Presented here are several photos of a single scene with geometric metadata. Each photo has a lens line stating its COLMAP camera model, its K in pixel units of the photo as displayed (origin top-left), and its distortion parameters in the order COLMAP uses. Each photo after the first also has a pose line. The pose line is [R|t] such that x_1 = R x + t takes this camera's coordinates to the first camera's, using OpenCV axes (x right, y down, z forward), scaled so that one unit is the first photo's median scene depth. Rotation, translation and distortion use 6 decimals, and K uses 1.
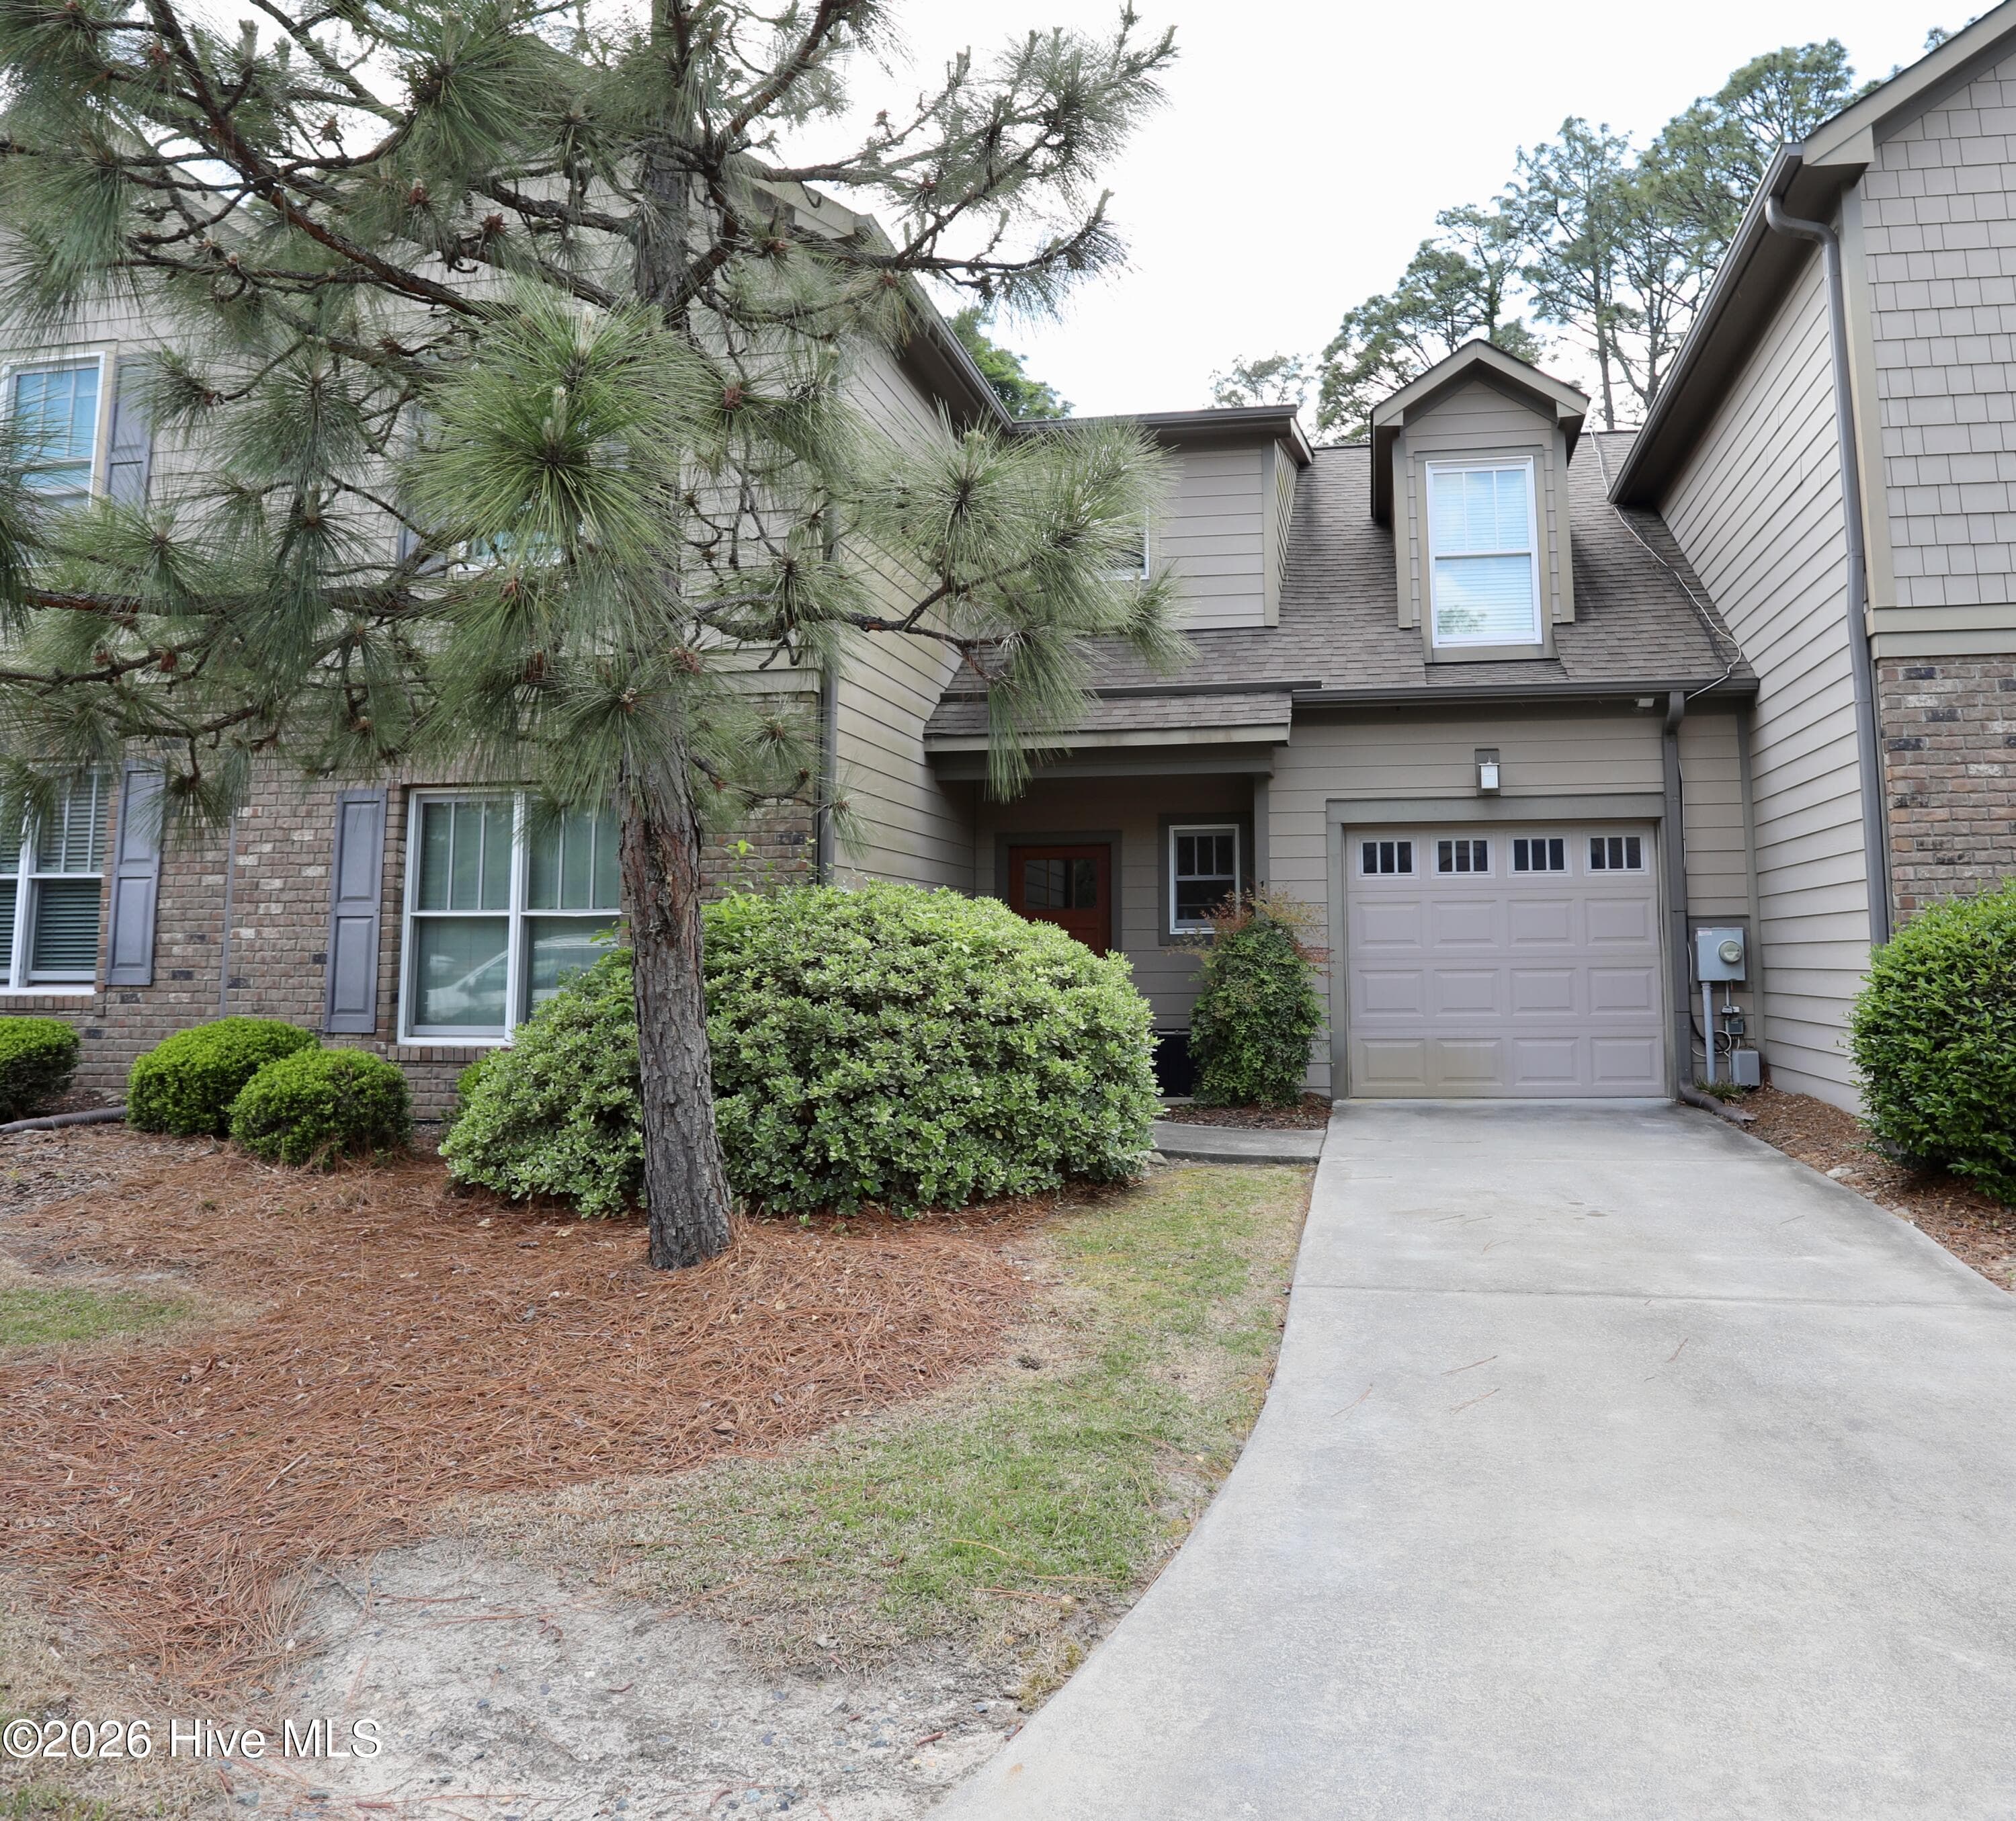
lens RADIAL K [[1505.4, 0, 1137.3], [0, 1505.4, 772.1], [0, 0, 1]] dist [-0.082091, 0.040057]
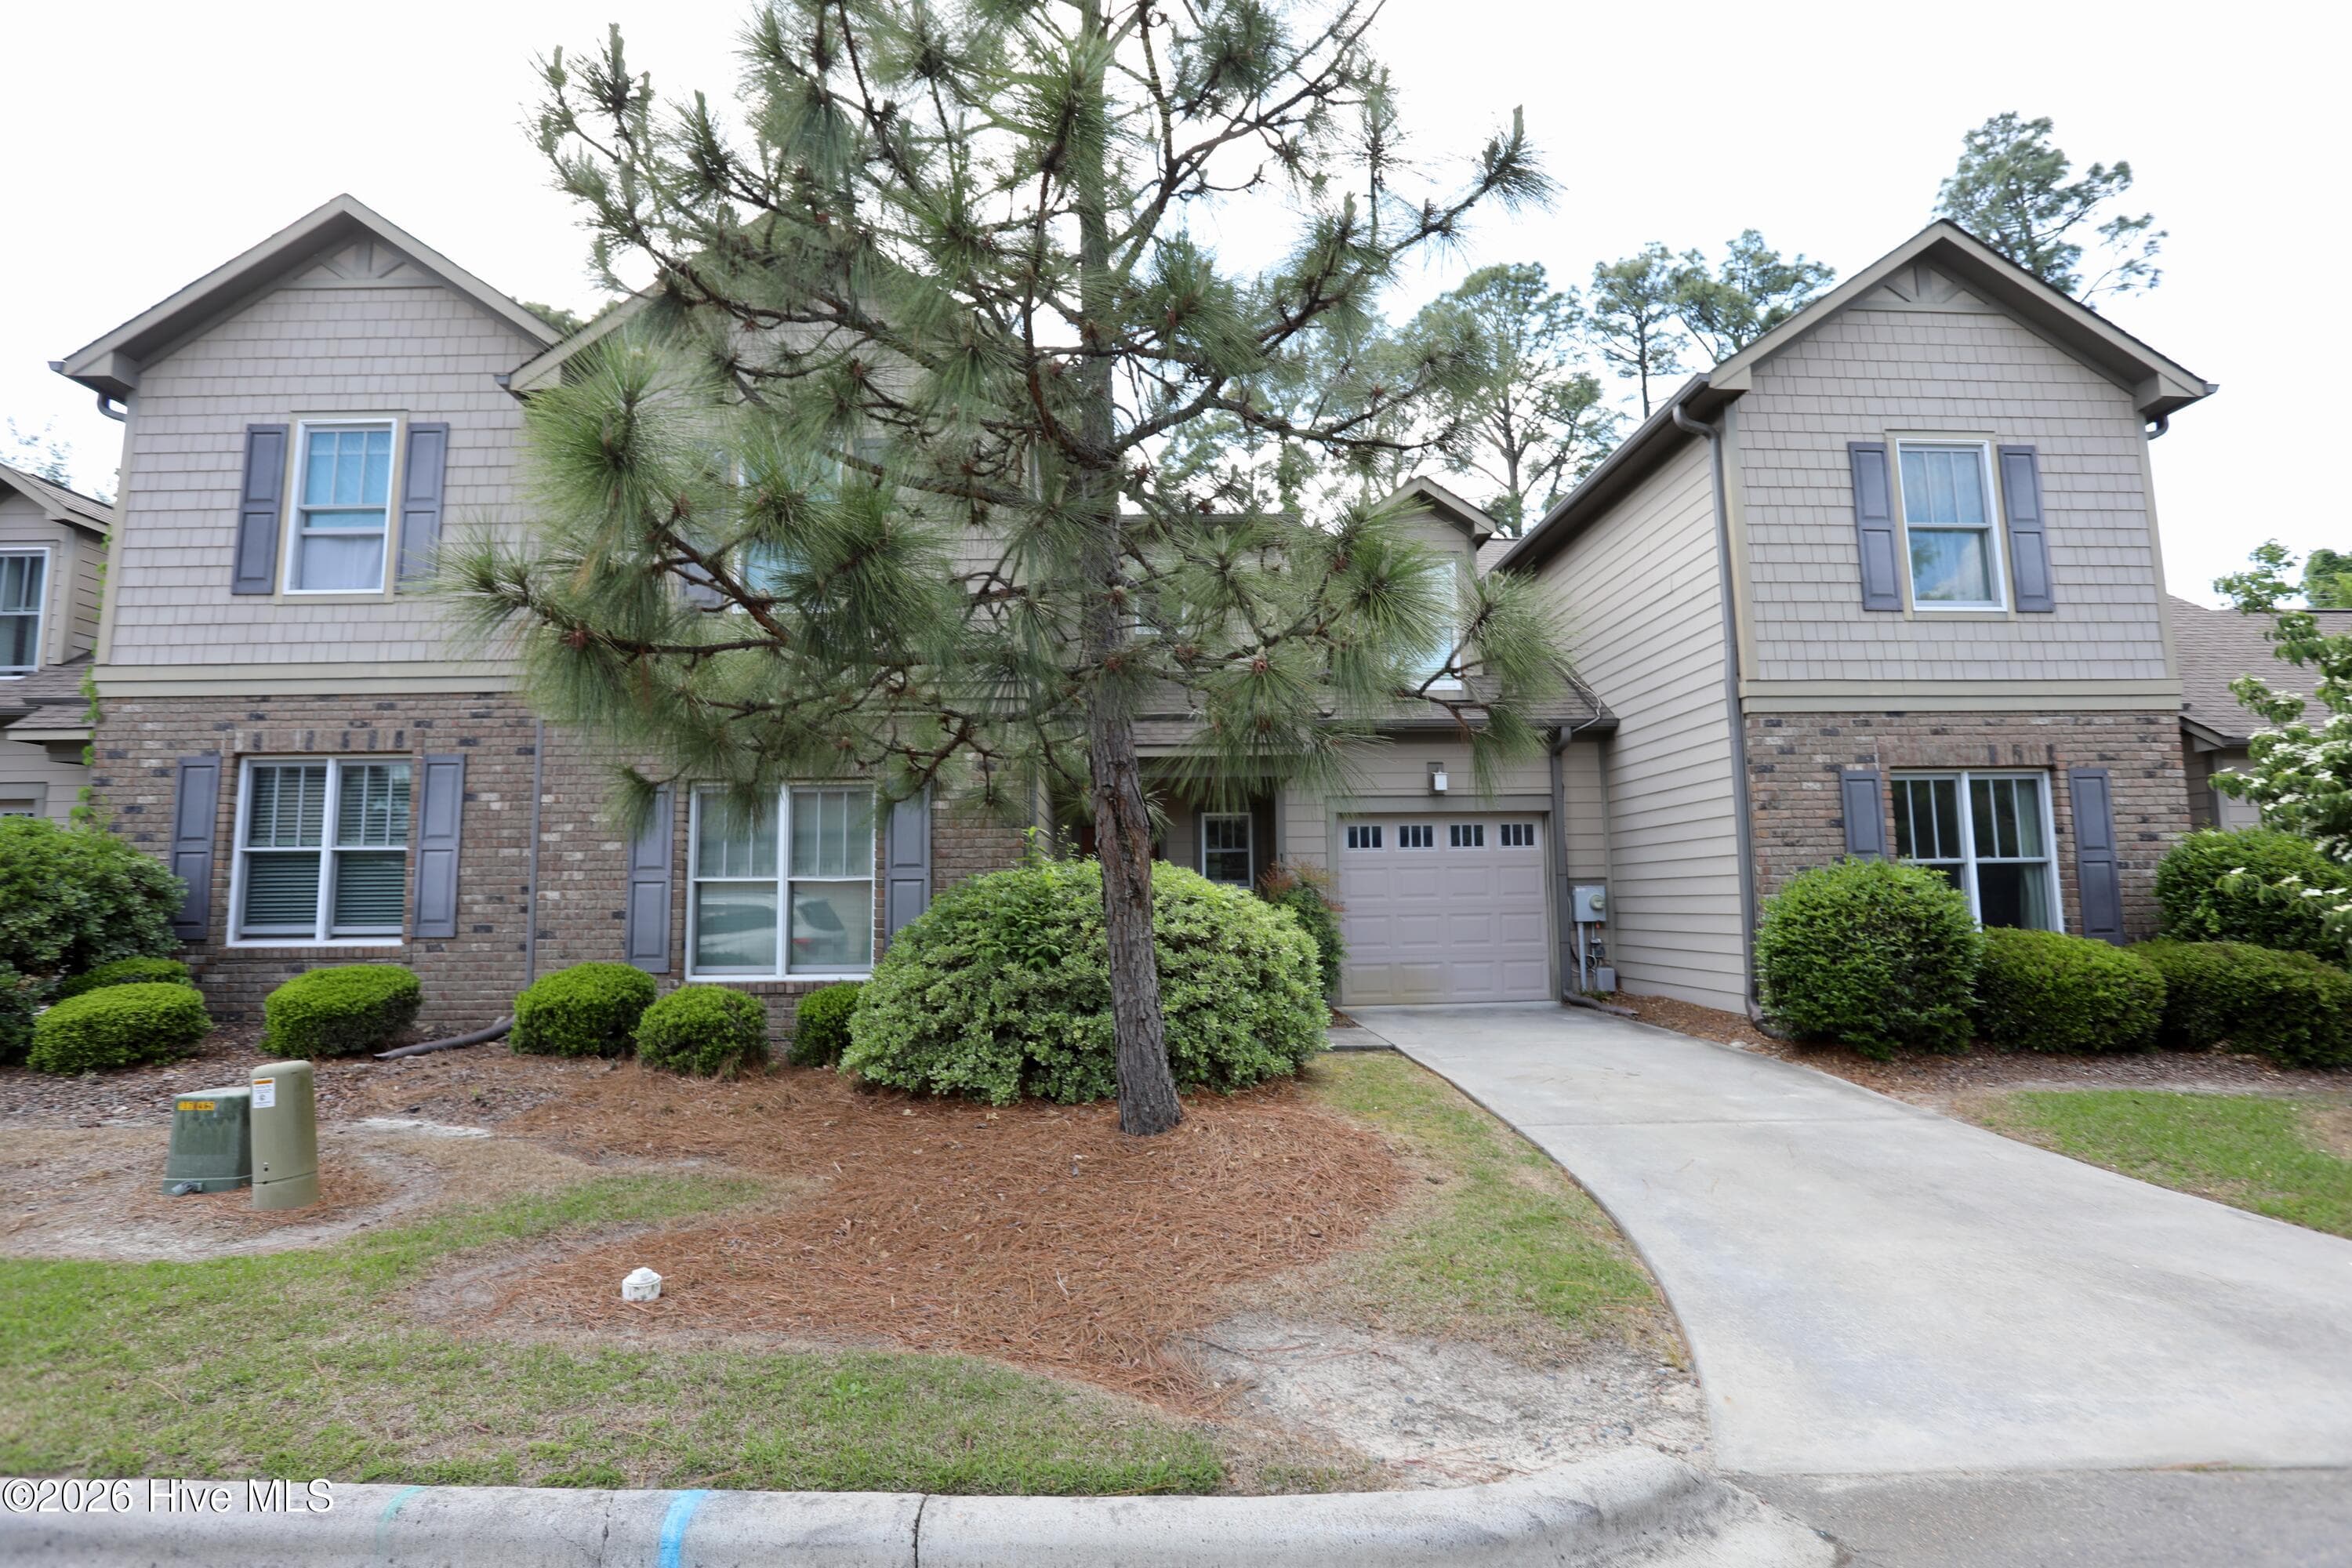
lens RADIAL K [[1136.5, 0, 1167.0], [0, 1136.5, 774.8], [0, 0, 1]] dist [-0.074375, 0.031527]
pose [[0.982906, 0.014869, 0.183504, -0.308694], [-0.016610, 0.999830, 0.007958, -0.011095], [-0.183355, -0.010871, 0.982987, -0.037751]]
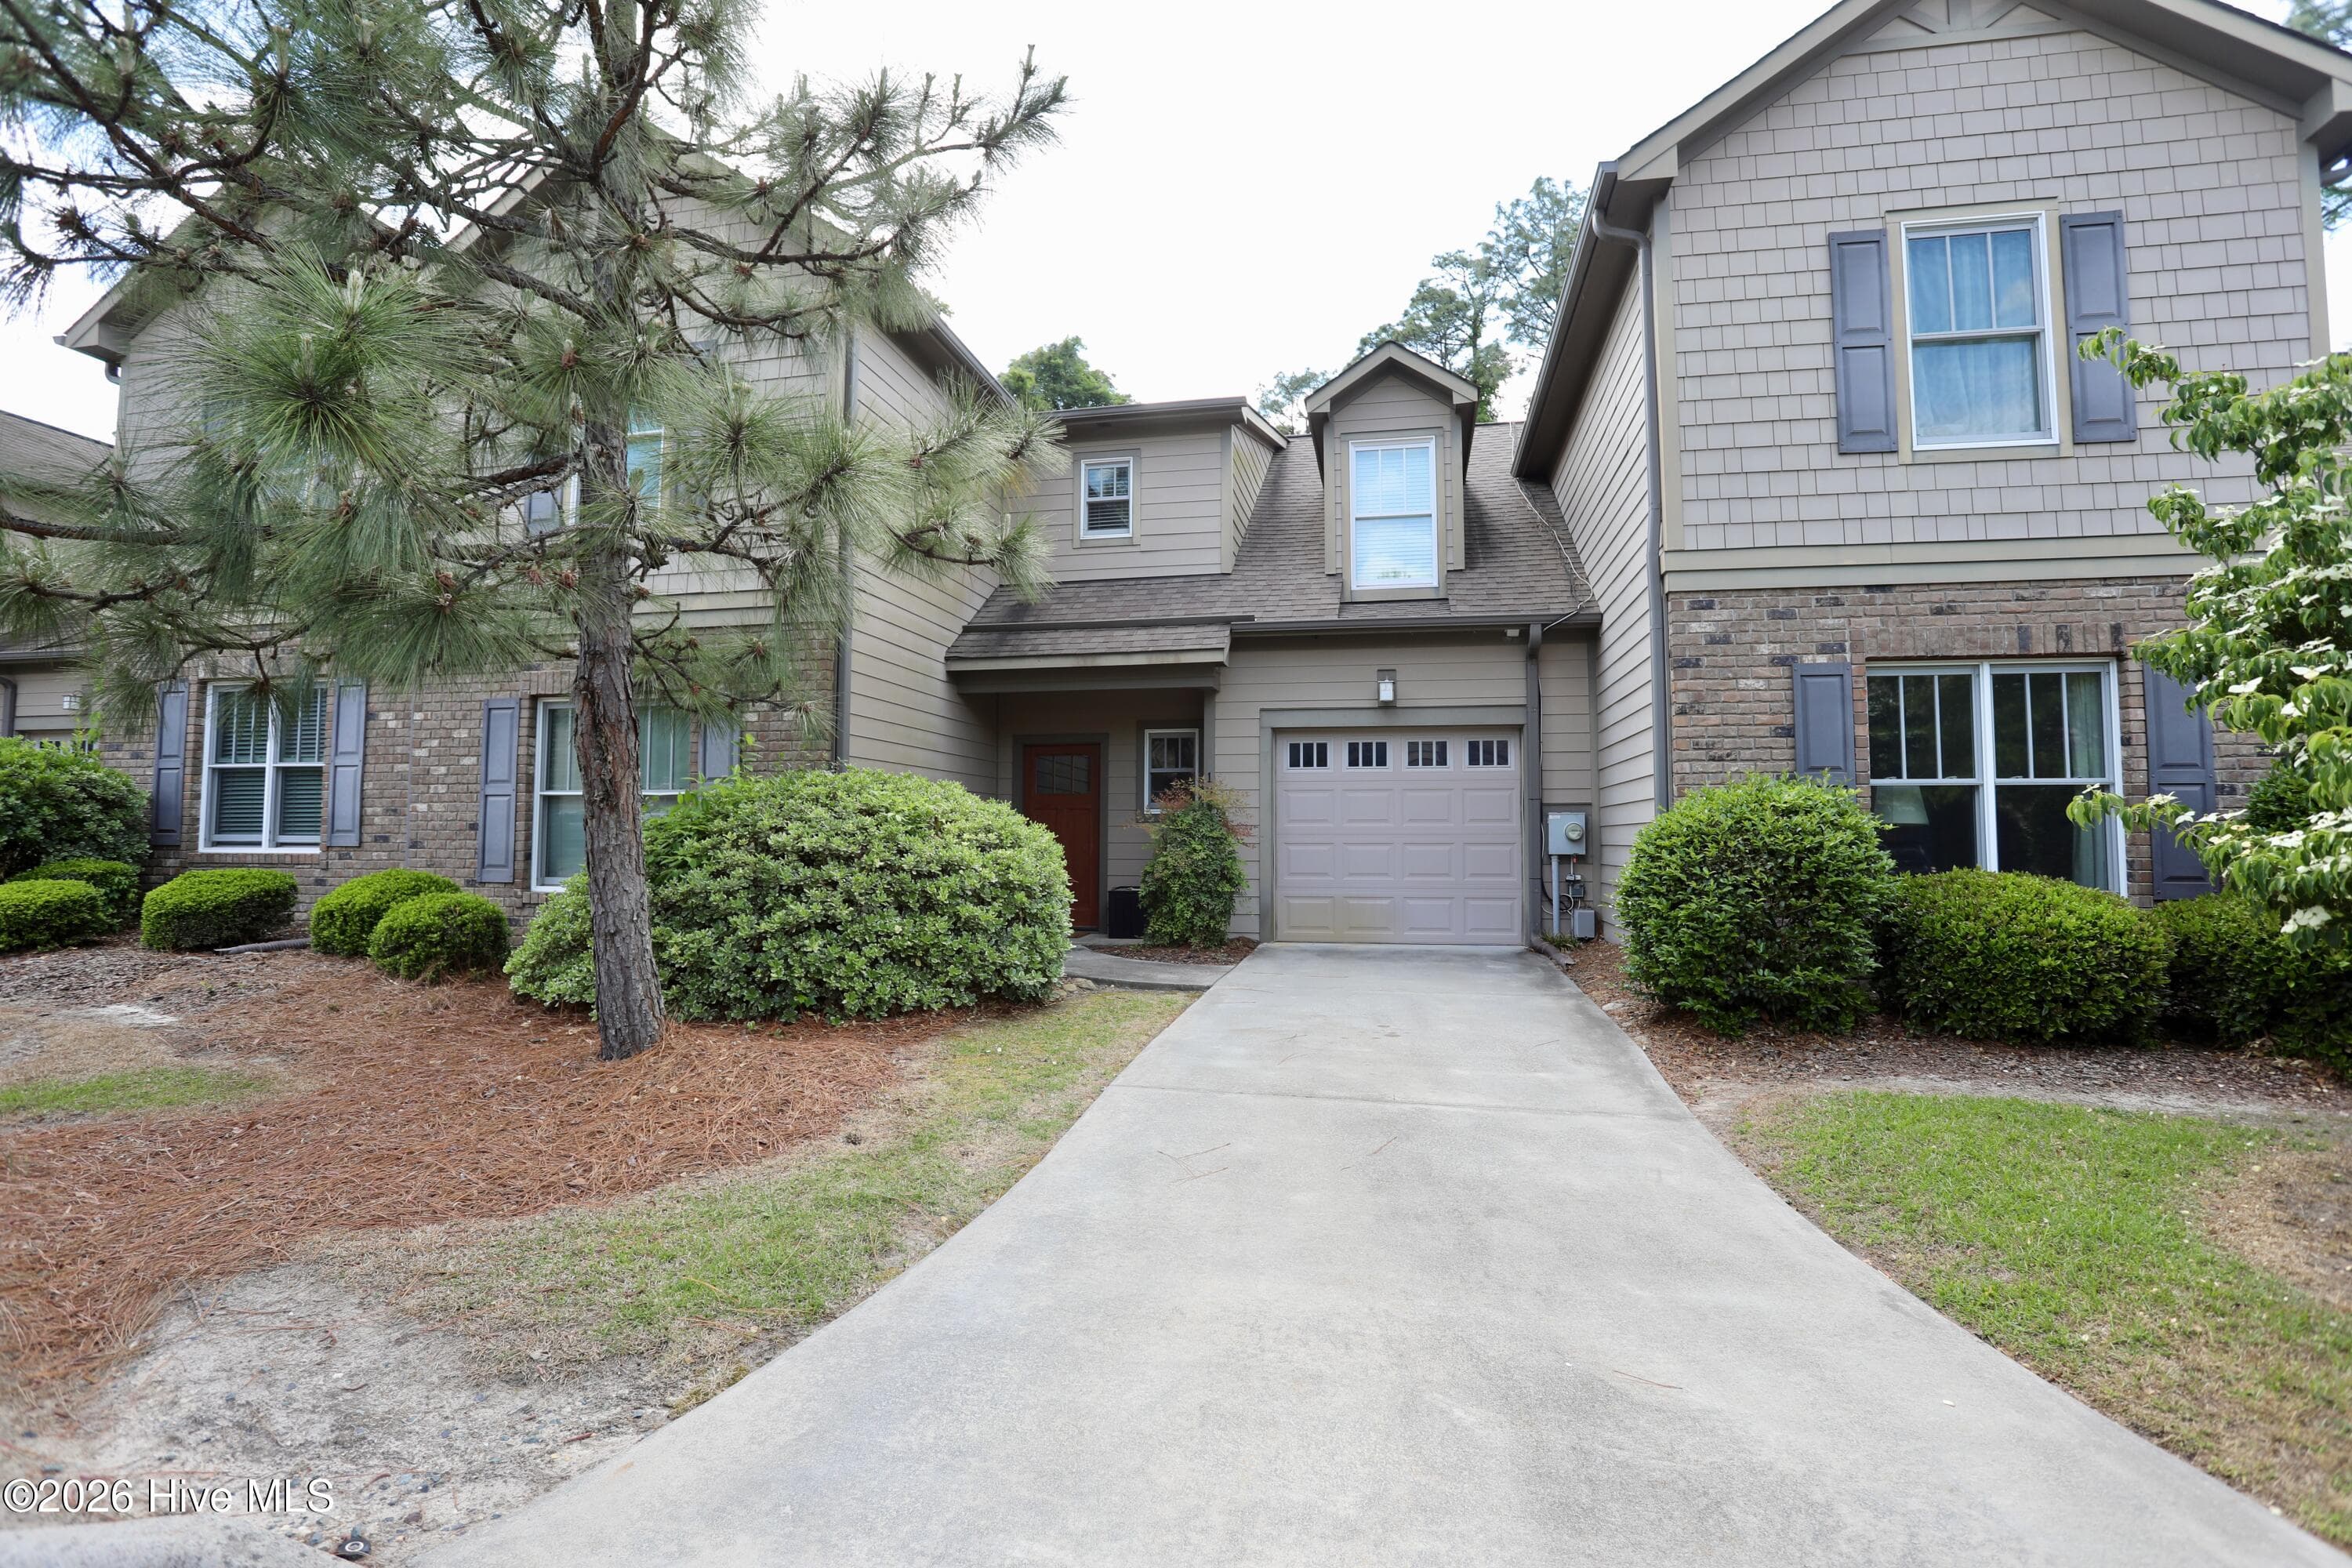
lens RADIAL K [[1136.5, 0, 1167.0], [0, 1136.5, 774.8], [0, 0, 1]] dist [-0.074375, 0.031527]
pose [[0.998786, 0.006618, -0.048818, 0.132666], [-0.003308, 0.997708, 0.067582, 0.012453], [0.049153, -0.067339, 0.996519, 0.045884]]
